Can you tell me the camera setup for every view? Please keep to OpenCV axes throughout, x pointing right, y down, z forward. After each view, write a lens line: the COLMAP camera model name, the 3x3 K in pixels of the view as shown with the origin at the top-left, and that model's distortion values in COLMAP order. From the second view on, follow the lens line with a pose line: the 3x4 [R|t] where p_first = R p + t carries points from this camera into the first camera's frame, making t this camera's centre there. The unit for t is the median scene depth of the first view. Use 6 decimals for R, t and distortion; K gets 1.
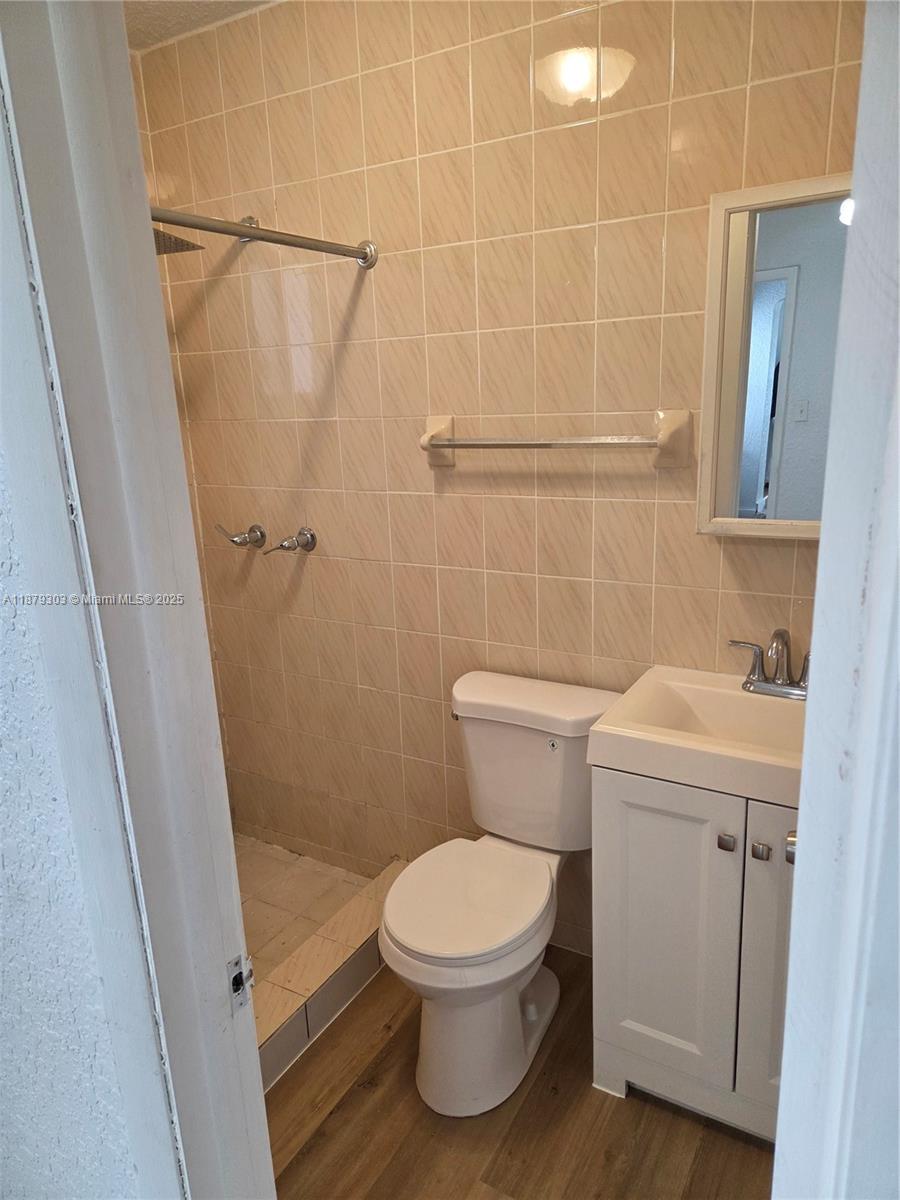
lens RADIAL K [[808.8, 0, 439.7], [0, 808.8, 594.4], [0, 0, 1]] dist [0.059359, -0.054357]
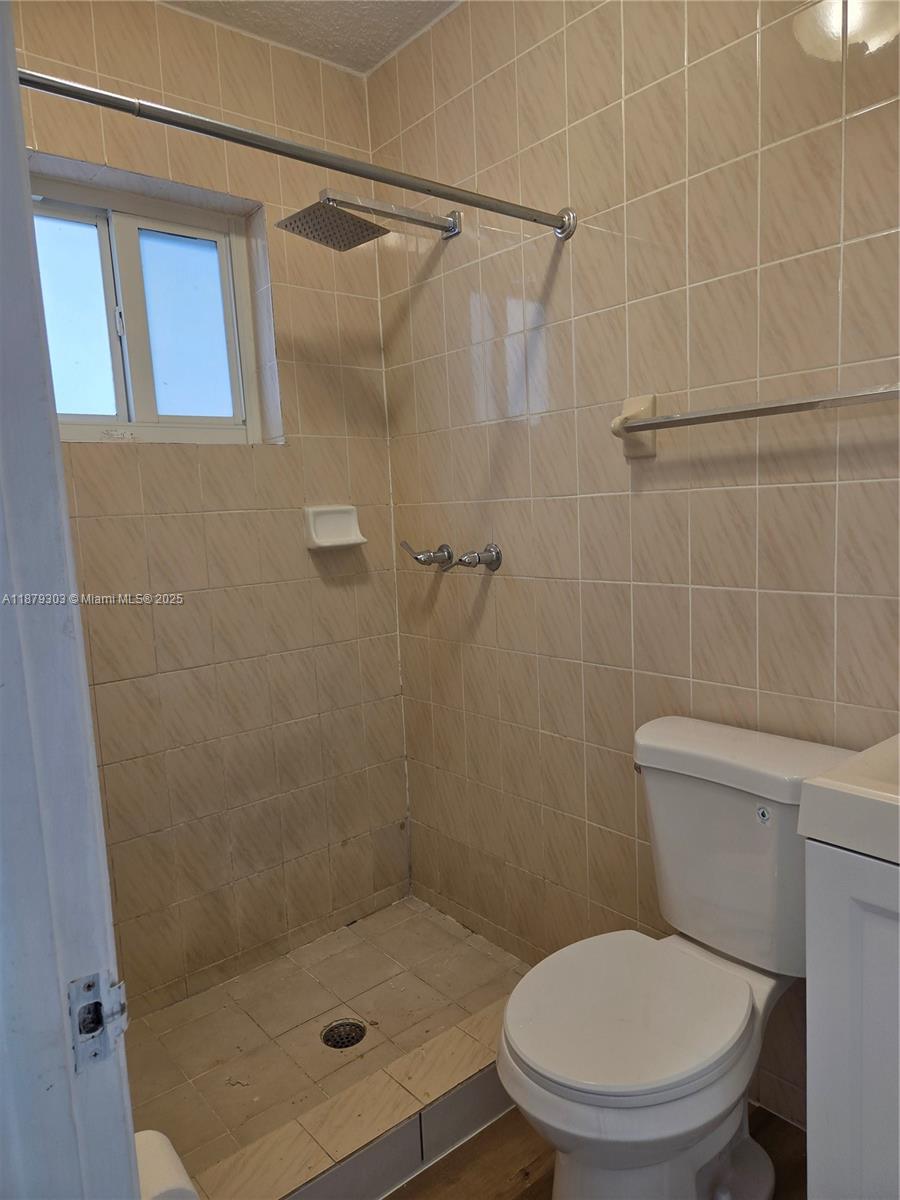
lens RADIAL K [[809.5, 0, 452.5], [0, 809.5, 593.1], [0, 0, 1]] dist [0.061765, -0.054206]
pose [[0.945414, 0.036230, -0.323851, 0.094609], [-0.075346, 0.991174, -0.109072, 0.081098], [0.317041, 0.127519, 0.939800, 0.185713]]
